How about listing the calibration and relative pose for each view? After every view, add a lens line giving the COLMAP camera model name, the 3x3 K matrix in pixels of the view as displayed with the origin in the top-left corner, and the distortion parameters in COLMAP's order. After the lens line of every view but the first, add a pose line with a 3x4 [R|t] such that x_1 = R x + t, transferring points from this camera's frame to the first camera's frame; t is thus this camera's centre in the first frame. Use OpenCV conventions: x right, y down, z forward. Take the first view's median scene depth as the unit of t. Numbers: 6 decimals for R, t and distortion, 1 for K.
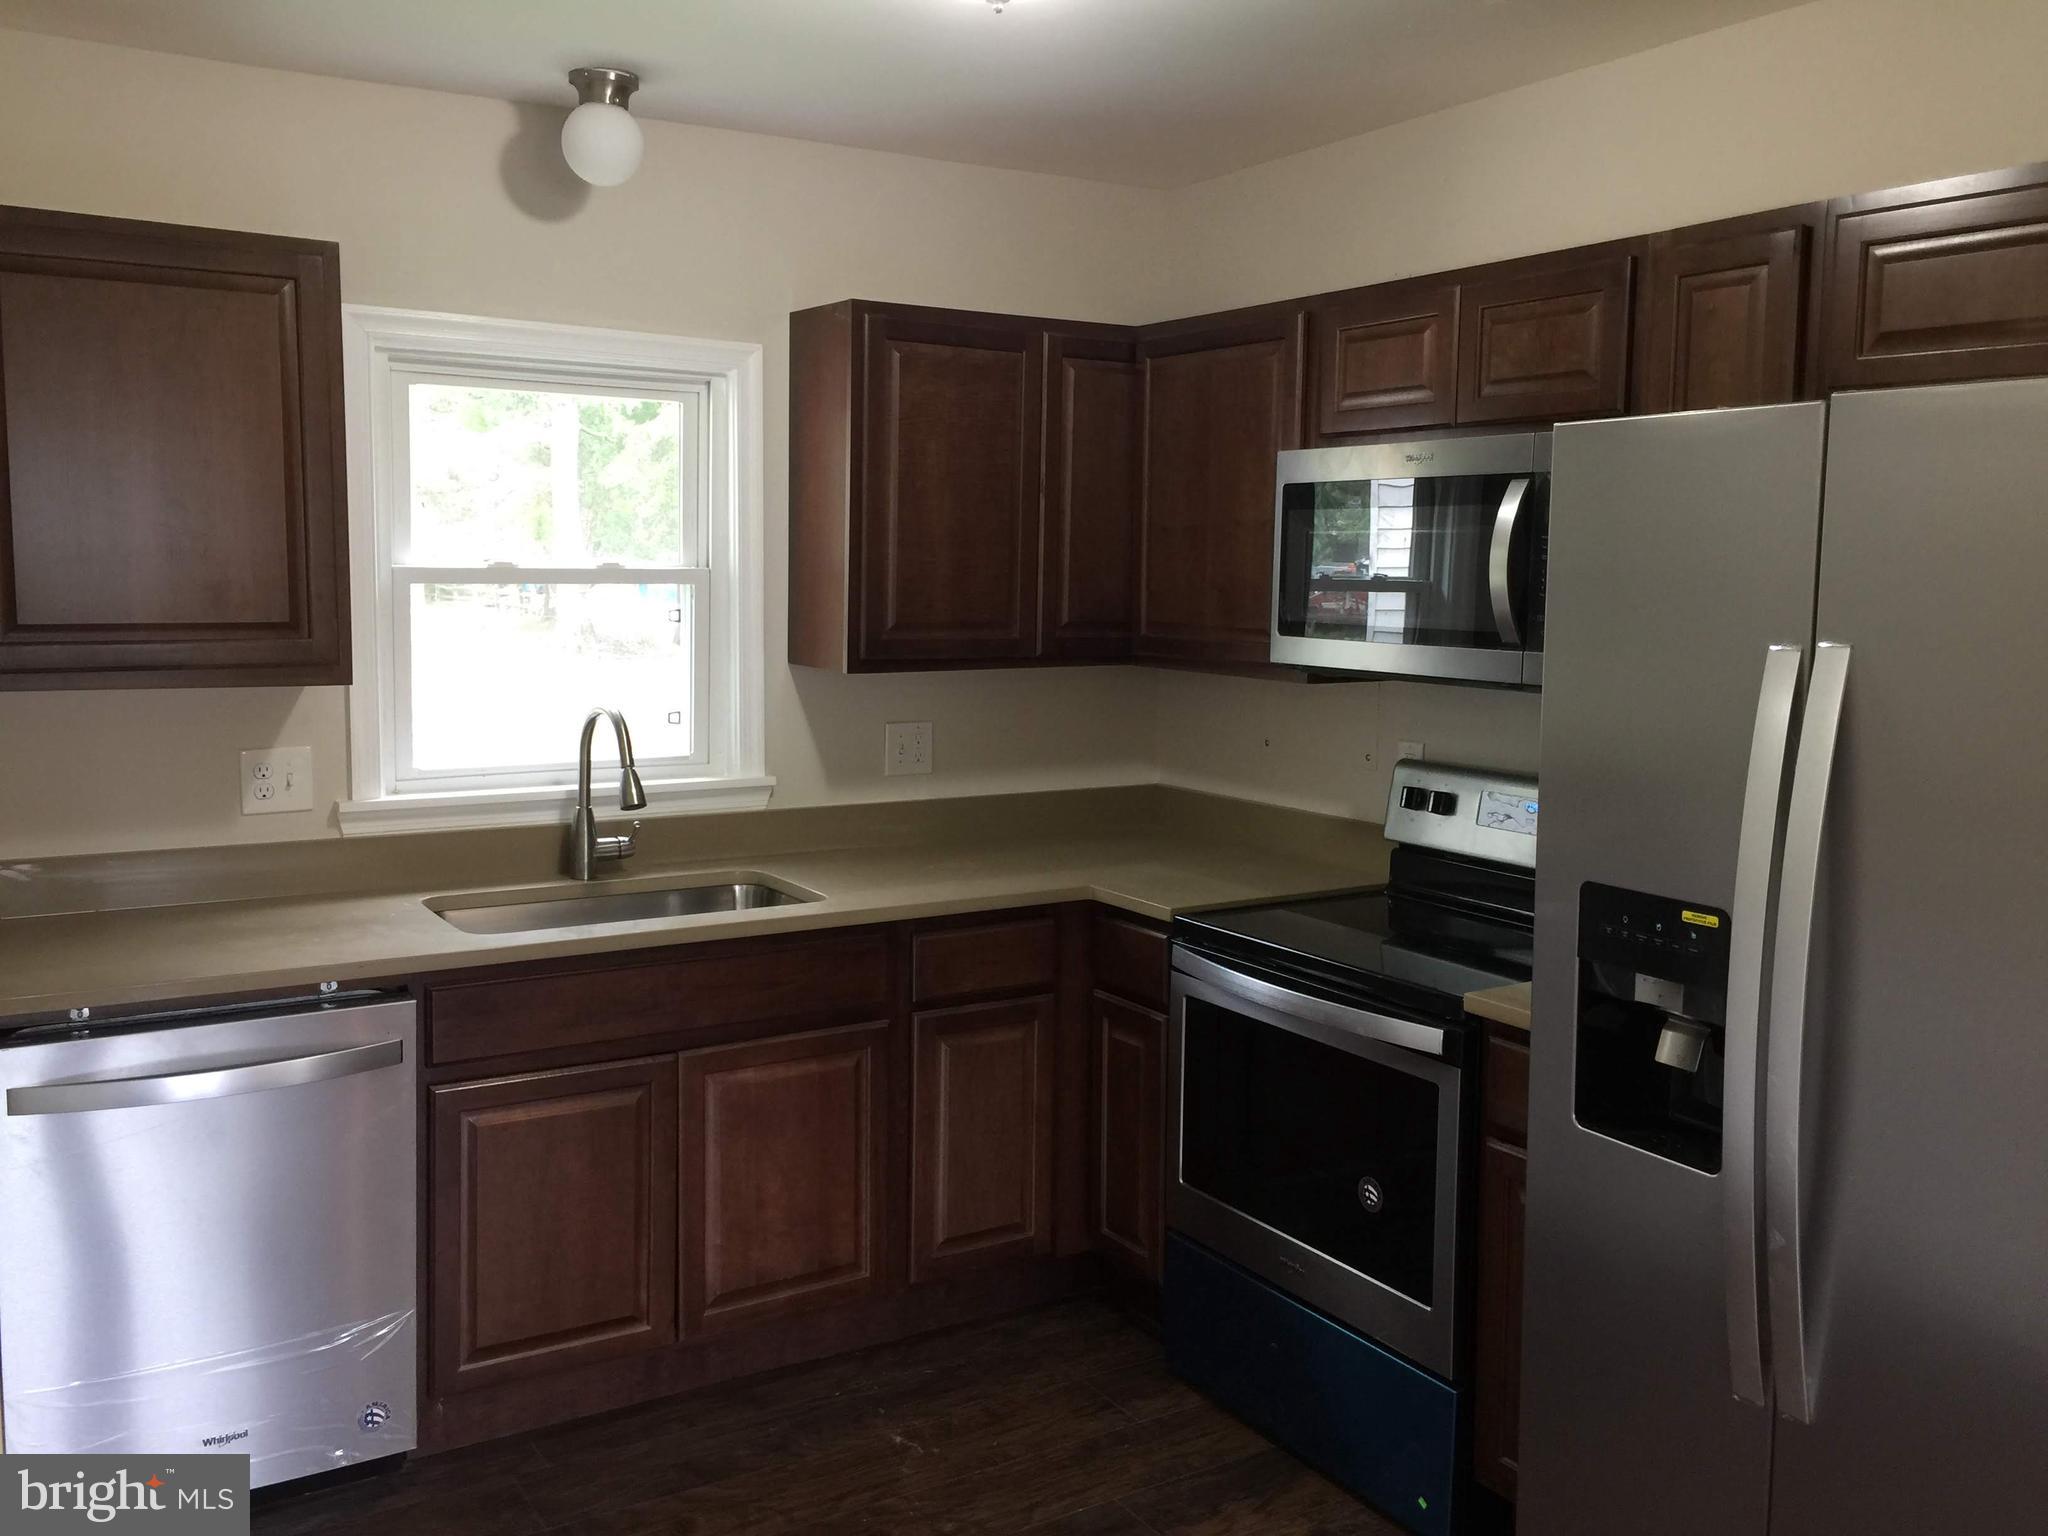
lens RADIAL K [[1739.4, 0, 1021.1], [0, 1739.4, 736.3], [0, 0, 1]] dist [0.064795, -0.081215]
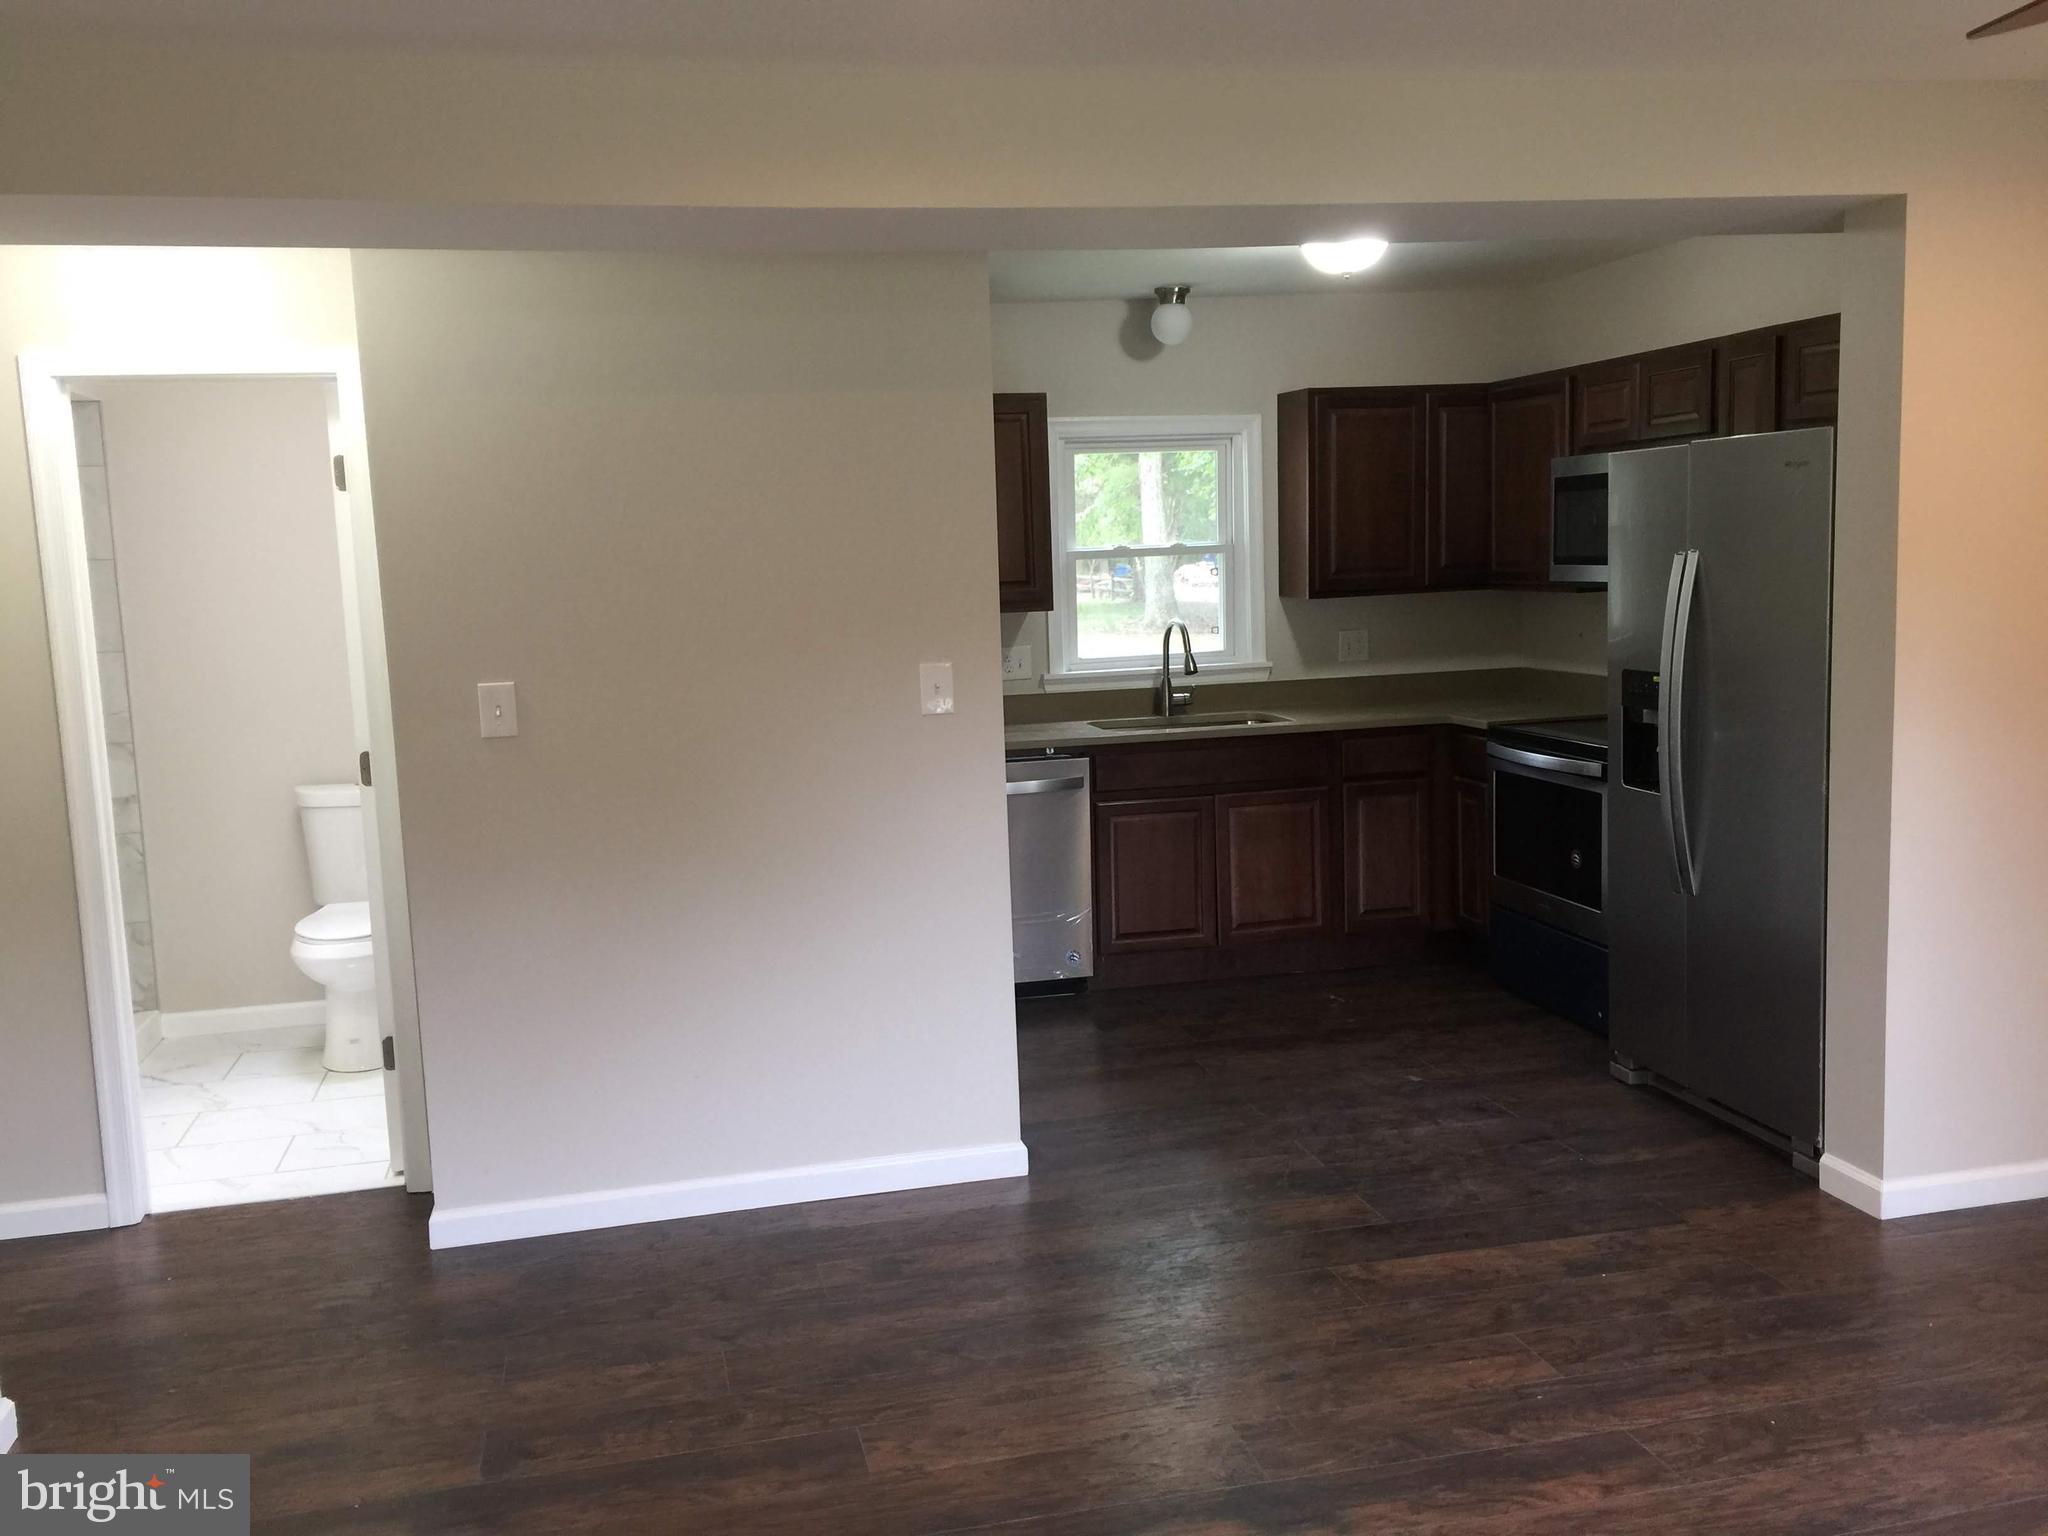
lens RADIAL K [[1739.4, 0, 1014.0], [0, 1739.4, 769.4], [0, 0, 1]] dist [0.064795, -0.081215]
pose [[0.944589, -0.006658, -0.328189, 0.209976], [0.017390, 0.999405, 0.029775, 0.083977], [0.327795, -0.033833, 0.944143, -0.827608]]
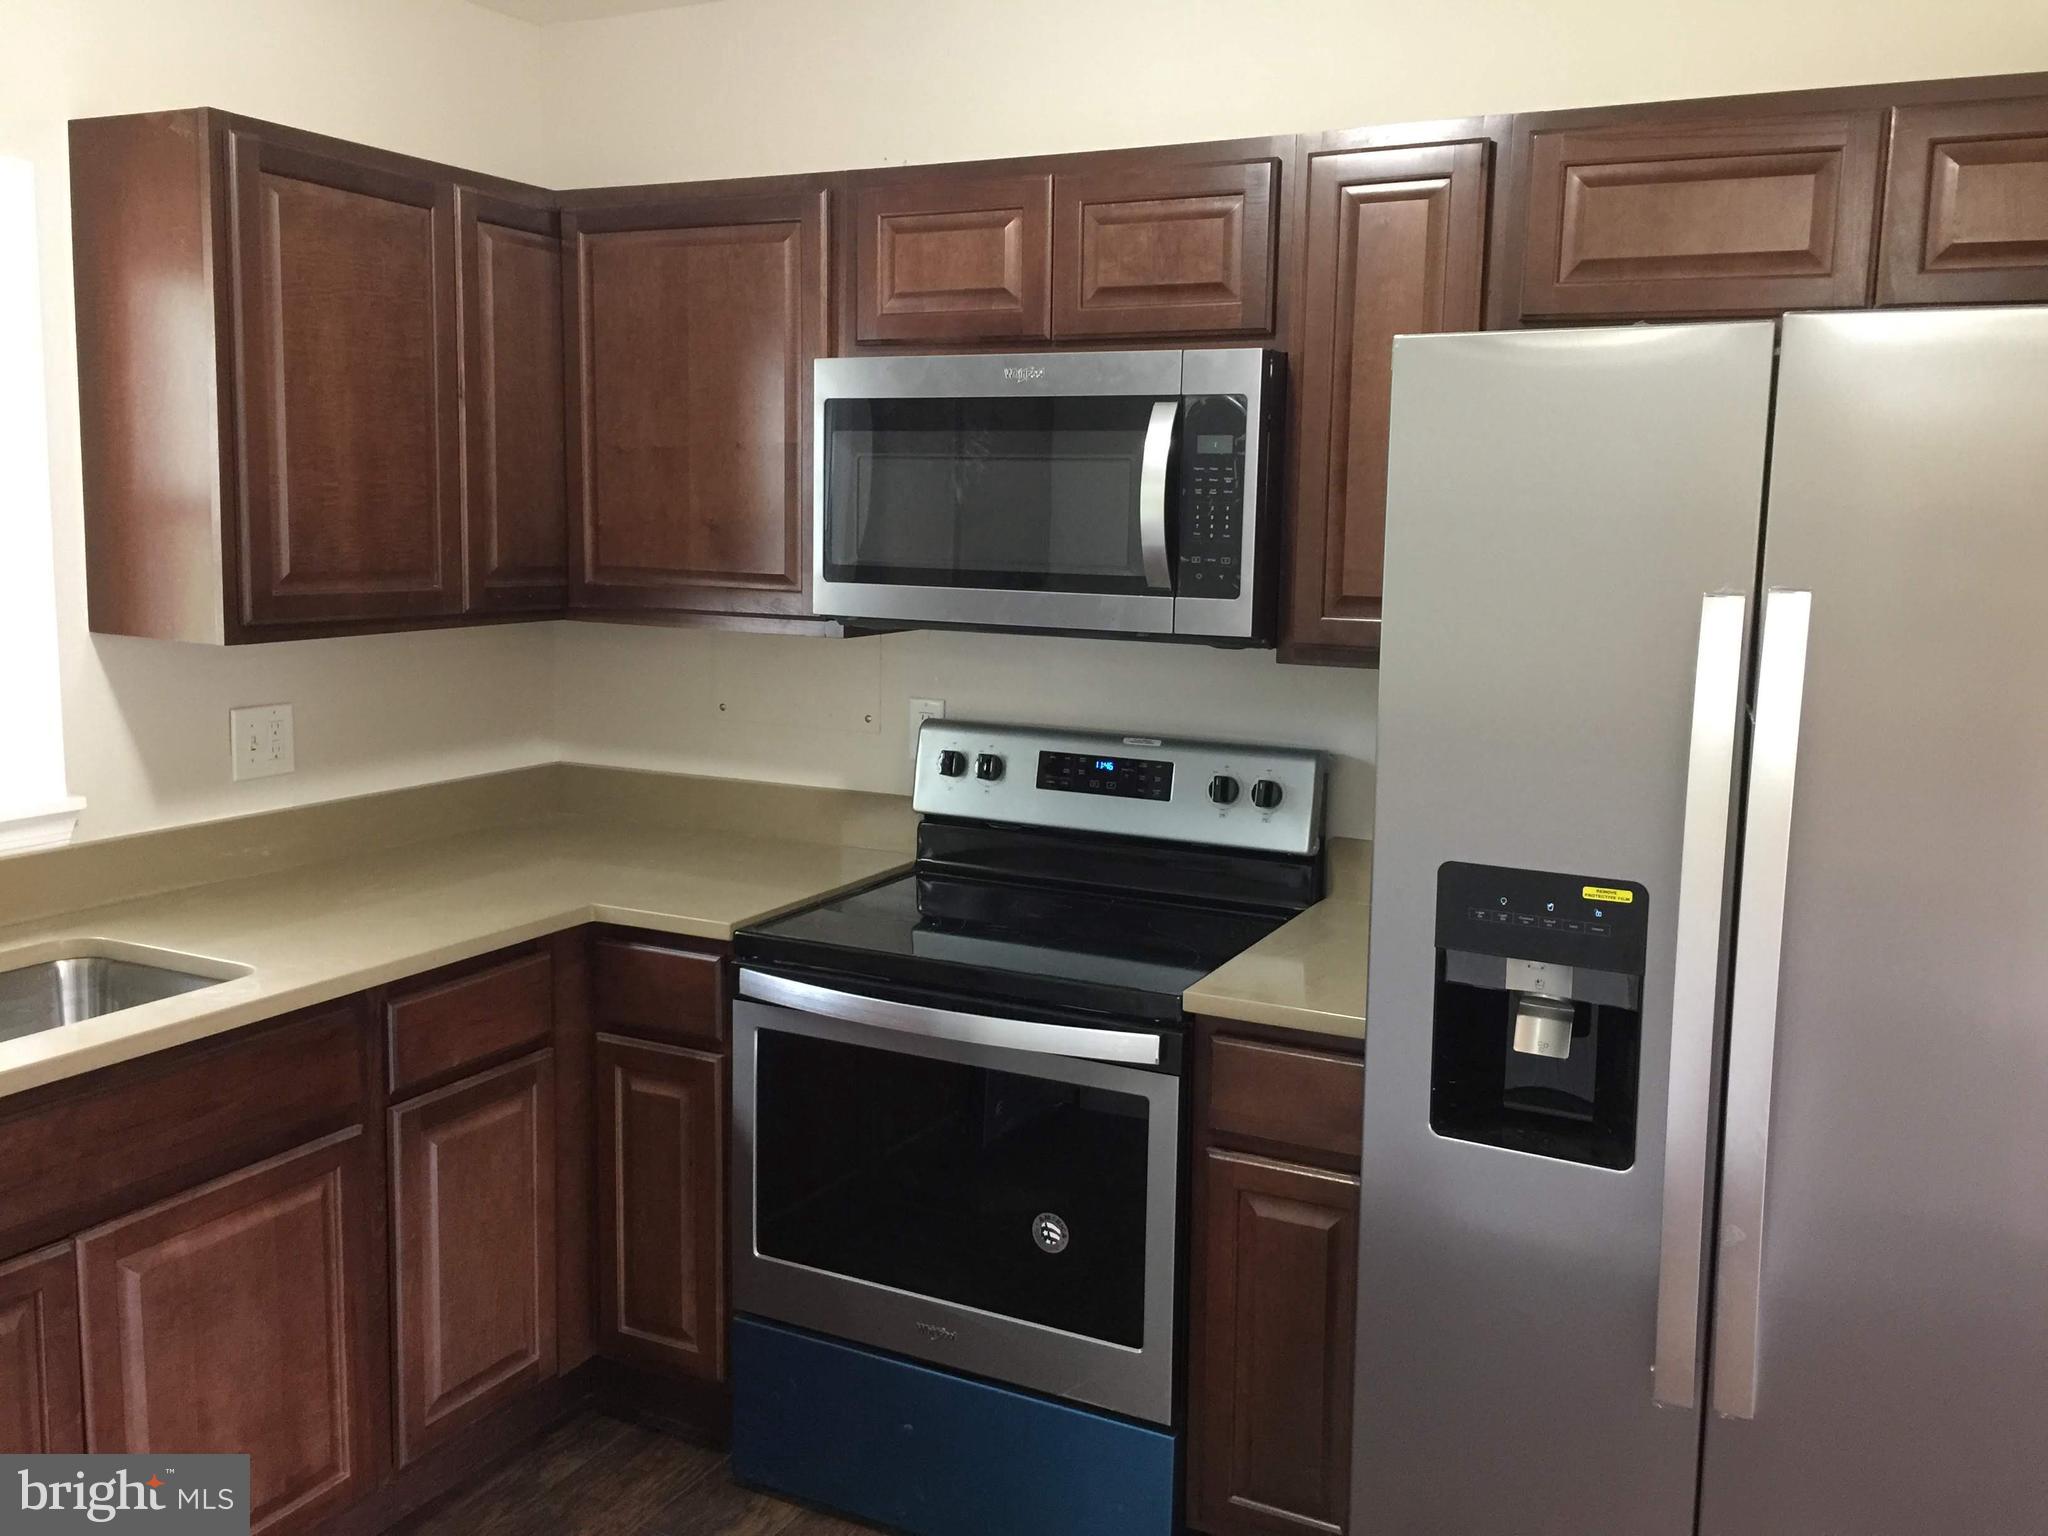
lens RADIAL K [[1739.4, 0, 1024.9], [0, 1739.4, 732.4], [0, 0, 1]] dist [0.064795, -0.081215]
pose [[0.856271, -0.063968, 0.512551, -0.200532], [0.044662, 0.997755, 0.049910, -0.023341], [-0.514592, -0.019845, 0.857205, 0.233907]]
